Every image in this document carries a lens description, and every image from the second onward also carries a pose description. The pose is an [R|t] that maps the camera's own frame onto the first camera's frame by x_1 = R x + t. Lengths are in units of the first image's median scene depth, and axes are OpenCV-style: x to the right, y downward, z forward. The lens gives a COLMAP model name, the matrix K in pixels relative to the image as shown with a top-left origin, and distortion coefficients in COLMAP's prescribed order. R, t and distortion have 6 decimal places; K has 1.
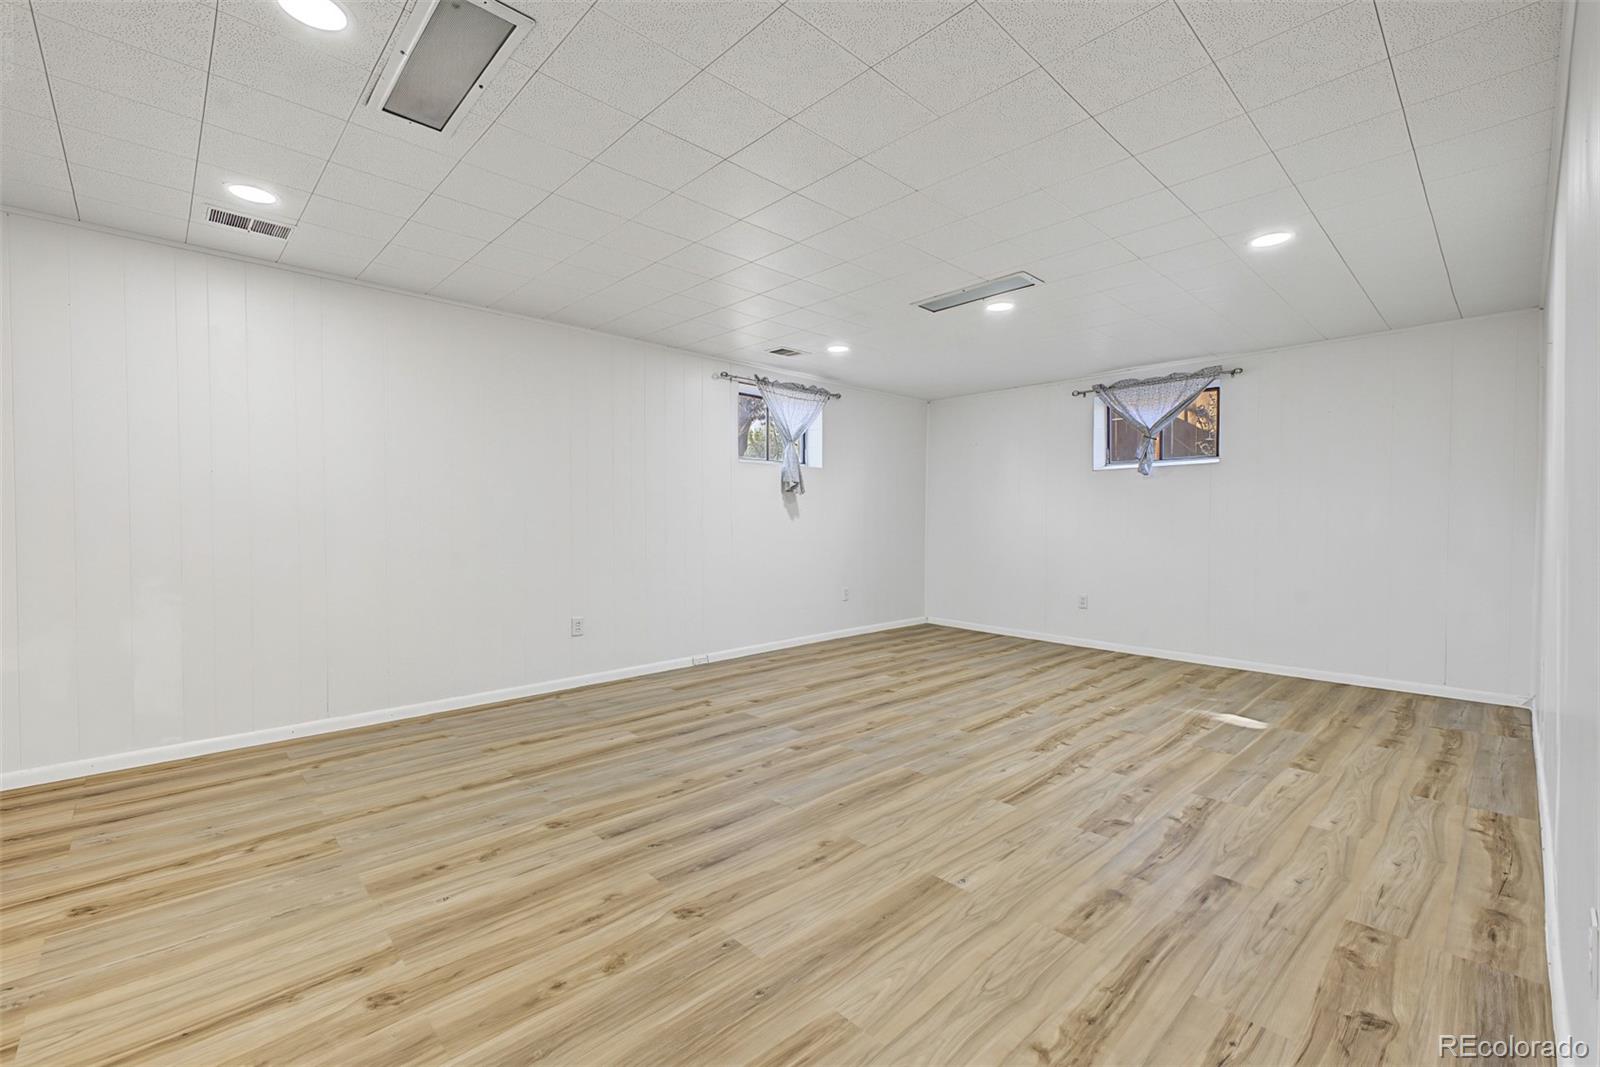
lens RADIAL K [[647.7, 0, 795.5], [0, 647.7, 526.8], [0, 0, 1]] dist [0.021379, -0.000282]
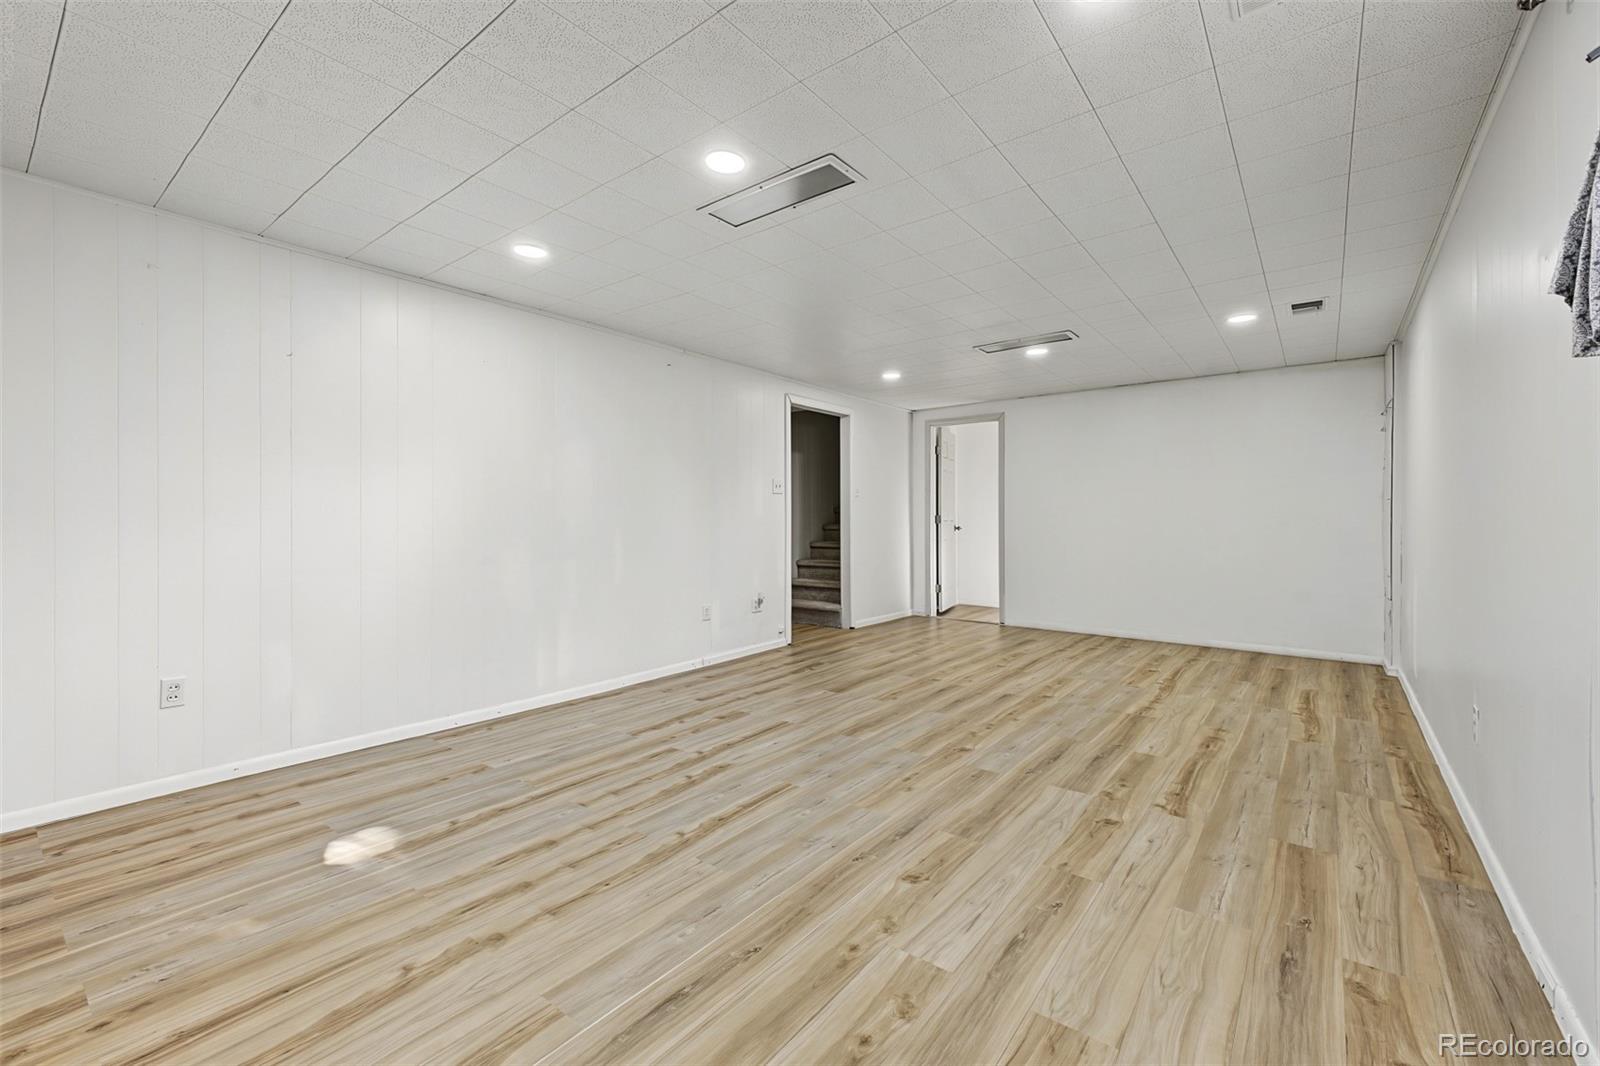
lens RADIAL K [[647.7, 0, 795.5], [0, 647.7, 526.3], [0, 0, 1]] dist [0.021379, -0.000282]
pose [[-0.992575, 0.002262, -0.121616, 0.386459], [-0.000220, 0.999792, 0.020391, -0.032814], [0.121637, 0.020267, -0.992368, 1.958986]]
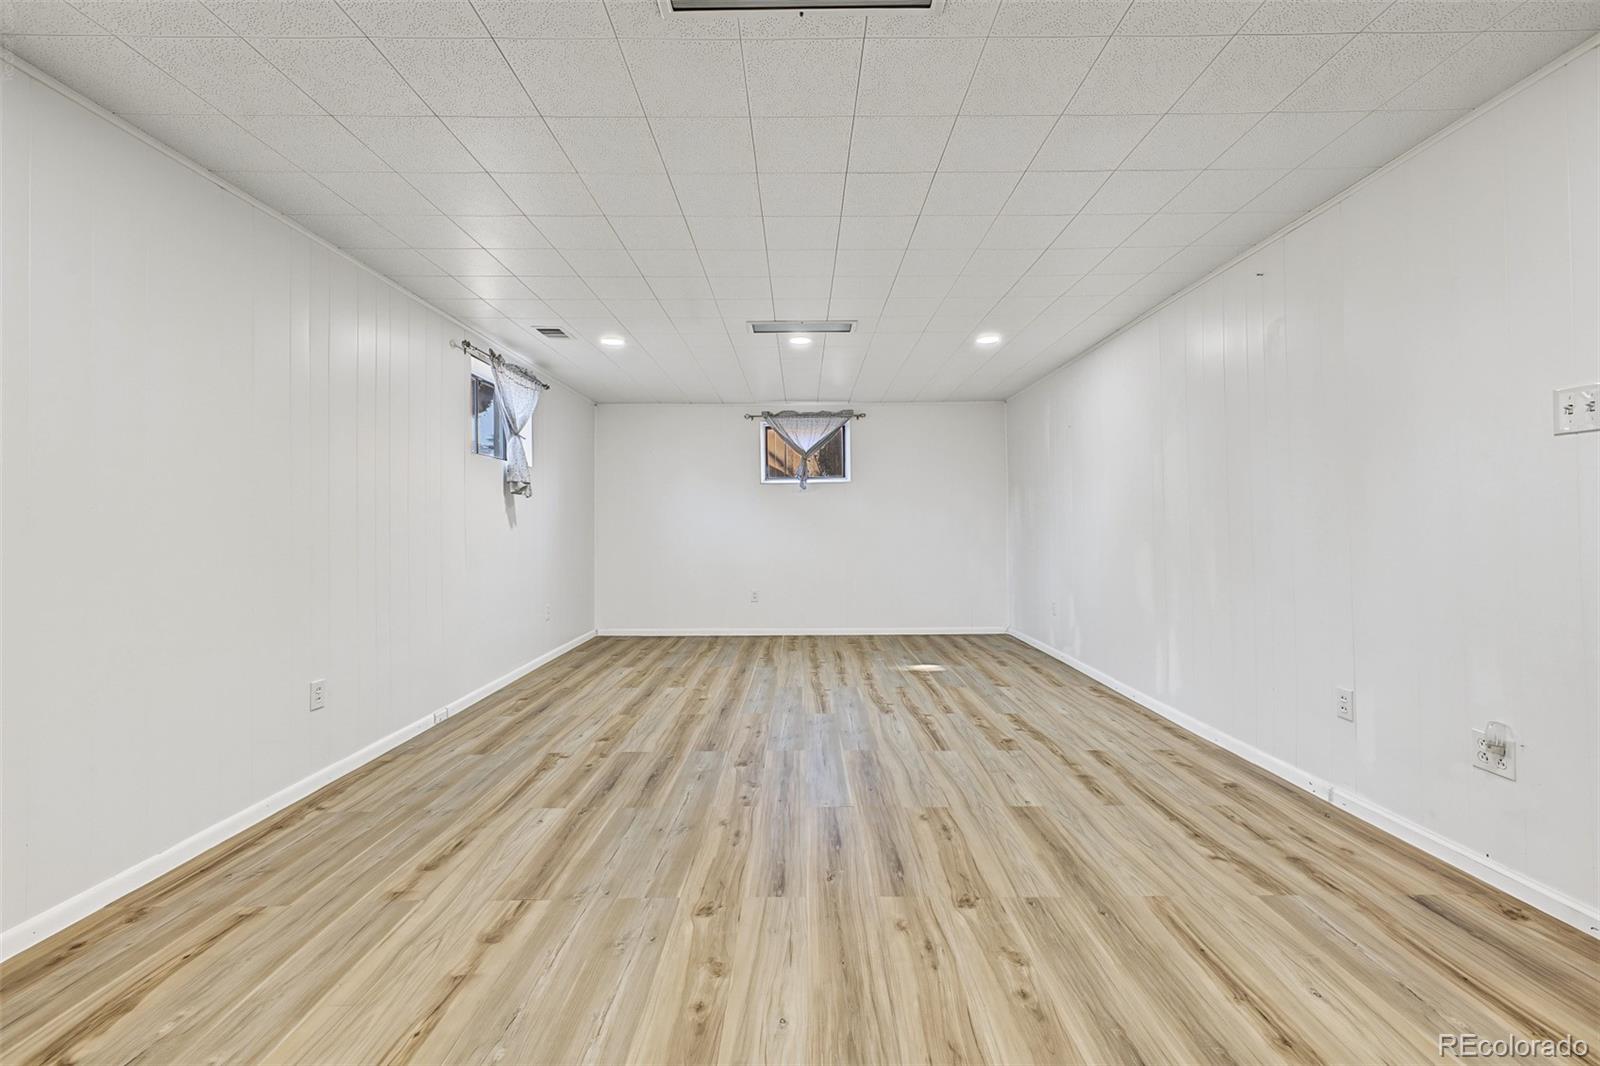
lens RADIAL K [[654.7, 0, 795.4], [0, 654.7, 521.9], [0, 0, 1]] dist [0.026698, -0.007520]
pose [[0.692551, -0.001701, 0.721367, -0.642179], [0.013481, 0.999853, -0.010585, -0.008035], [-0.721243, 0.017055, 0.692472, 0.257587]]
